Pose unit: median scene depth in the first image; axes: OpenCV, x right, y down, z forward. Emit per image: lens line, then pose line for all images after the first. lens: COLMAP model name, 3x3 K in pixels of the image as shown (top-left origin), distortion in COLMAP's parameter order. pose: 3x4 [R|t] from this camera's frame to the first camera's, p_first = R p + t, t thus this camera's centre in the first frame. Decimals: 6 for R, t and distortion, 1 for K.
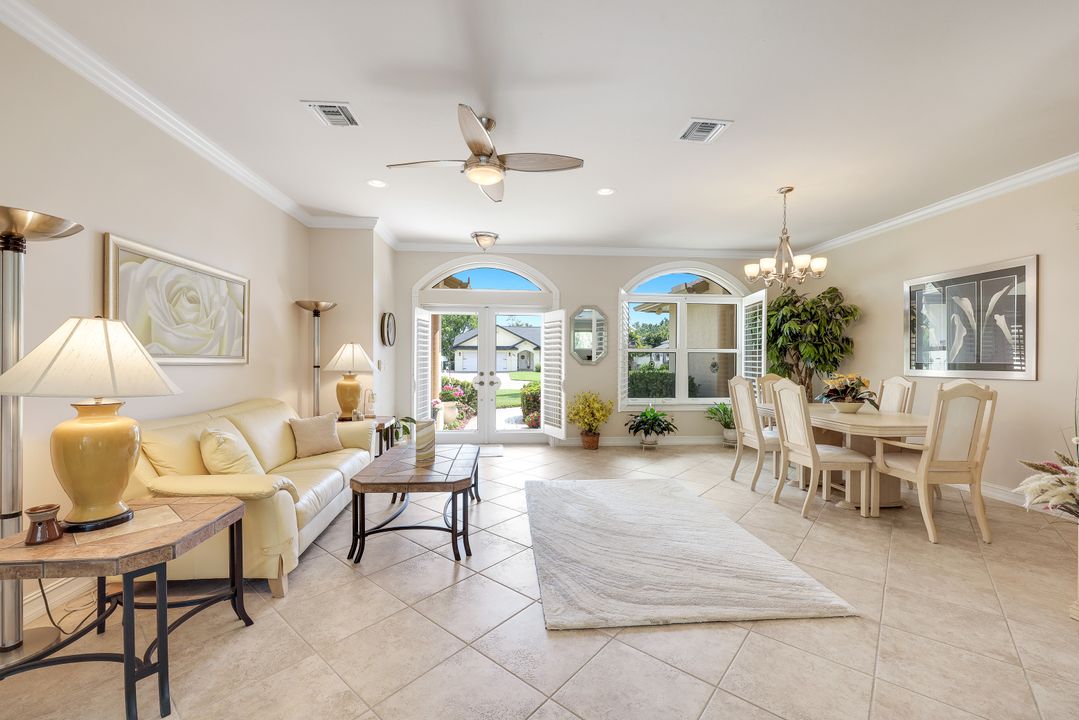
lens RADIAL K [[439.1, 0, 538.1], [0, 439.1, 359.2], [0, 0, 1]] dist [0.004368, 0.000707]
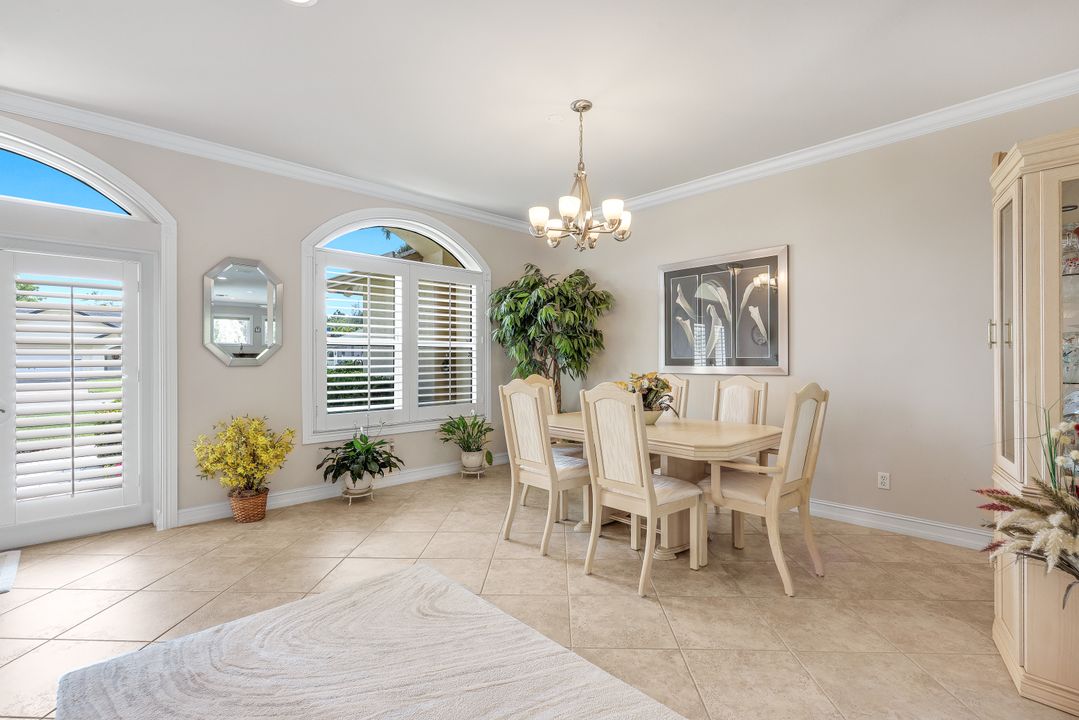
lens RADIAL K [[481.6, 0, 534.5], [0, 481.6, 360.5], [0, 0, 1]] dist [-0.000270, -0.000111]
pose [[0.780304, -0.007567, 0.625354, 0.025129], [0.004451, 0.999969, 0.006547, 0.004158], [-0.625384, -0.002325, 0.780314, 0.344554]]
